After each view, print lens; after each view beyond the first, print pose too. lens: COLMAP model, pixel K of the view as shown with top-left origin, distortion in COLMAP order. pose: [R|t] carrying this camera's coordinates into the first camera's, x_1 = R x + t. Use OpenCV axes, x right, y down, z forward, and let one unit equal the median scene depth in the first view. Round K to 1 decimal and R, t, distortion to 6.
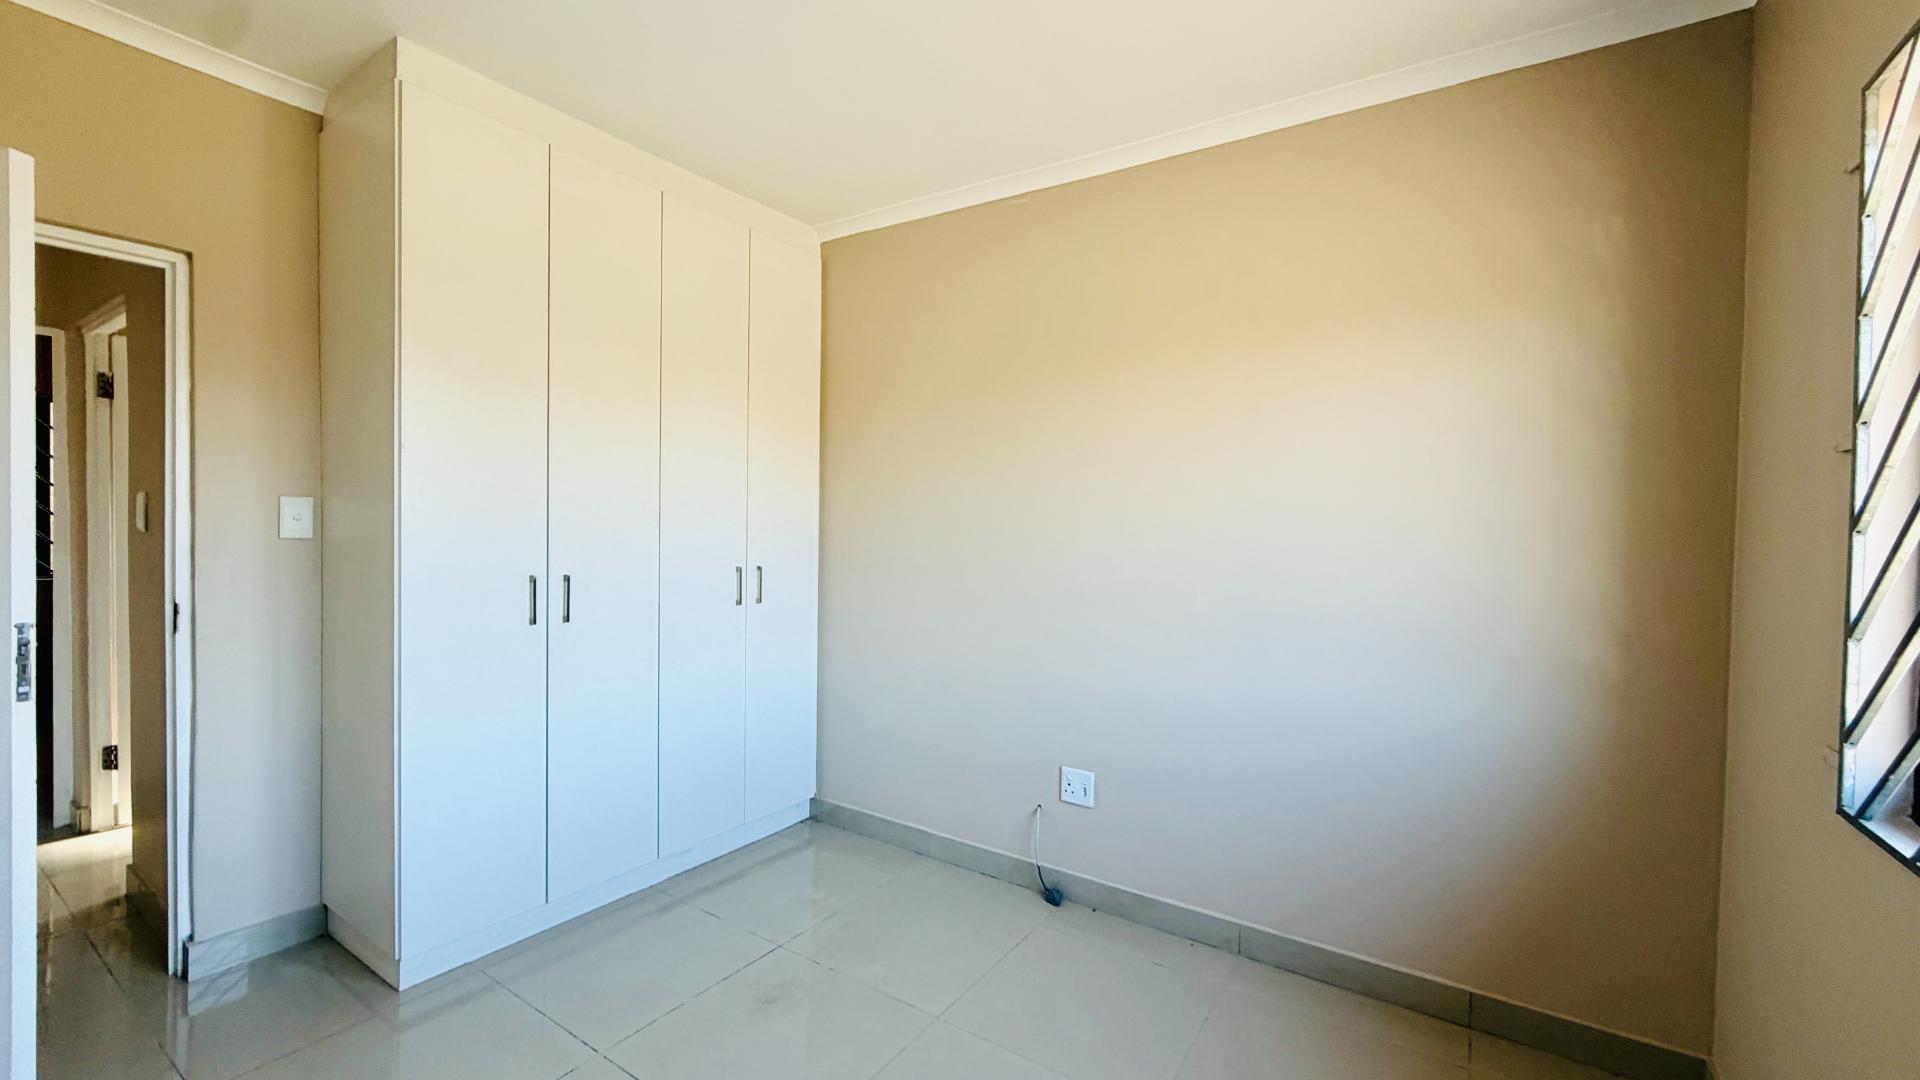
lens RADIAL K [[765.8, 0, 955.8], [0, 765.8, 540.5], [0, 0, 1]] dist [-0.000354, 0.000586]
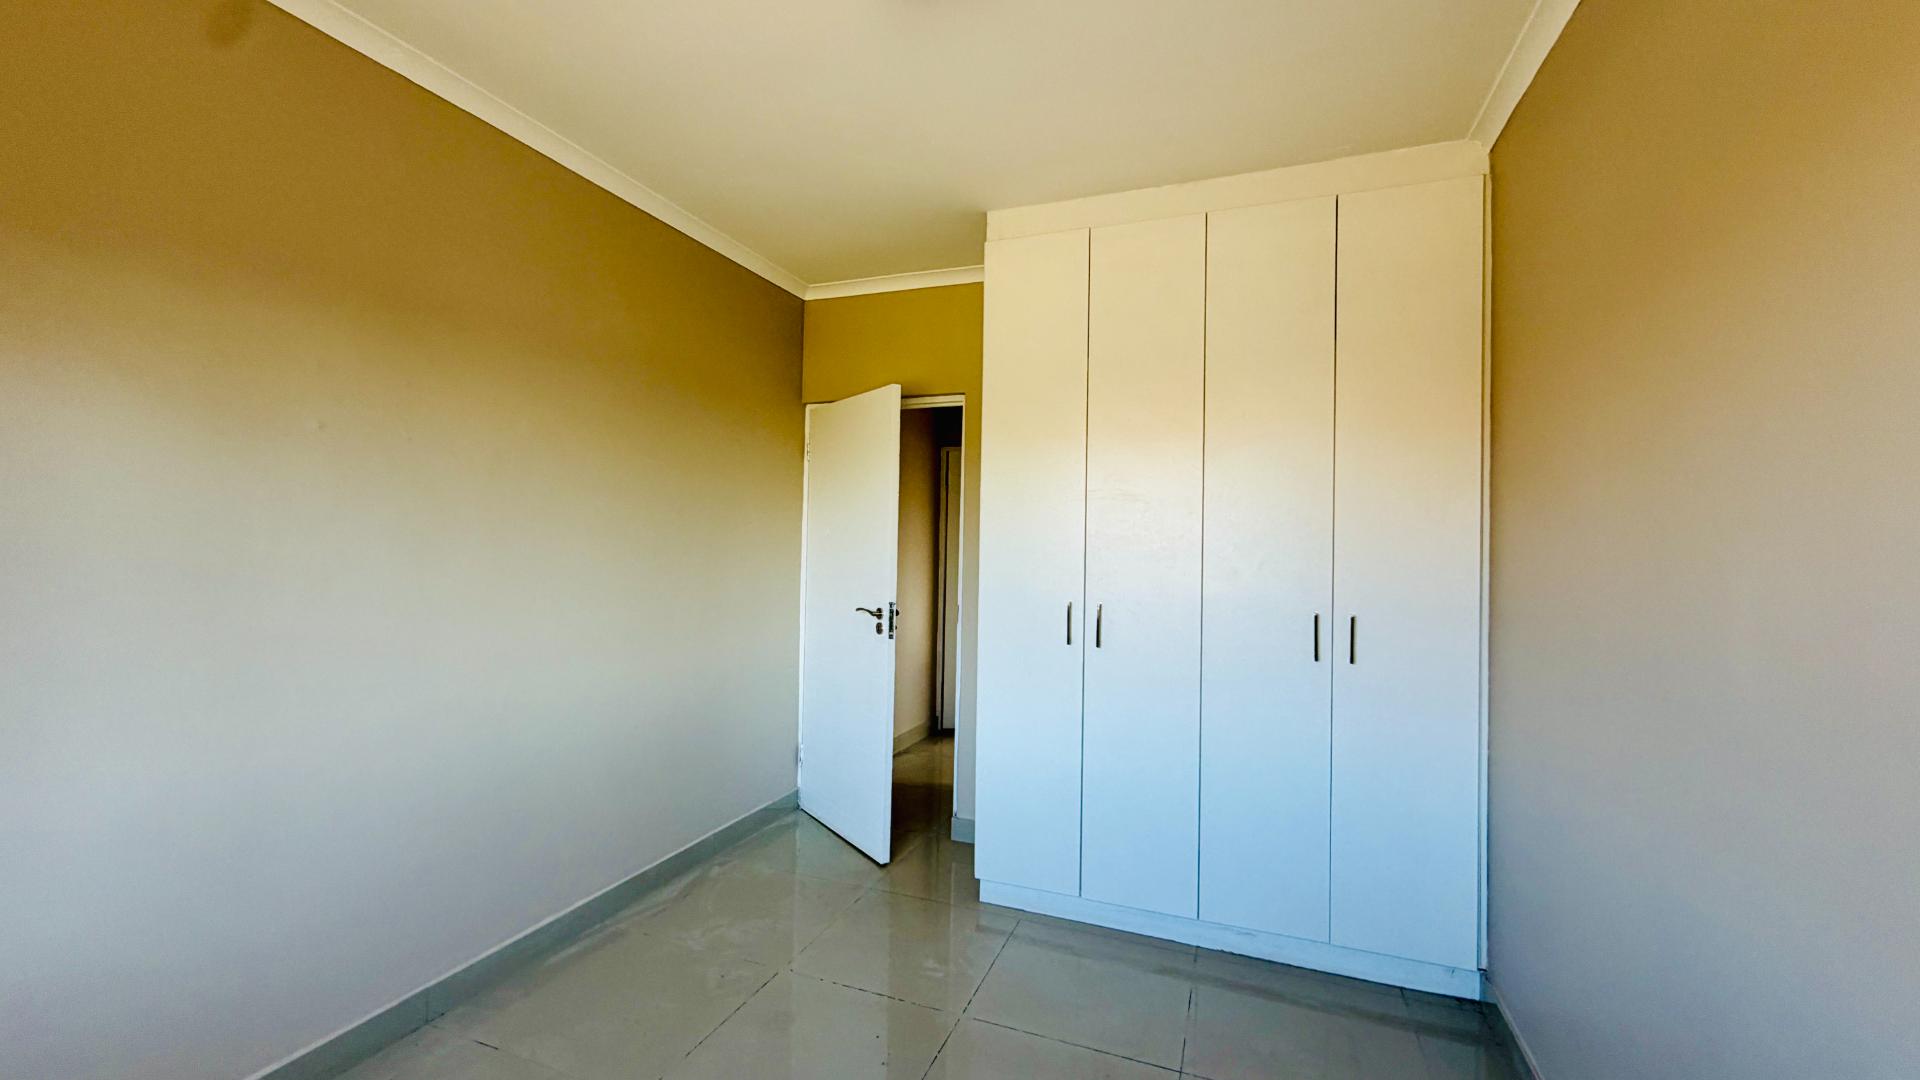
lens RADIAL K [[699.6, 0, 997.8], [0, 699.6, 540.4], [0, 0, 1]] dist [-0.001122, -0.000024]
pose [[0.252811, -0.023996, -0.967218, 0.360390], [-0.036752, 0.998733, -0.034384, -0.004246], [0.966817, 0.044240, 0.251609, 0.505623]]
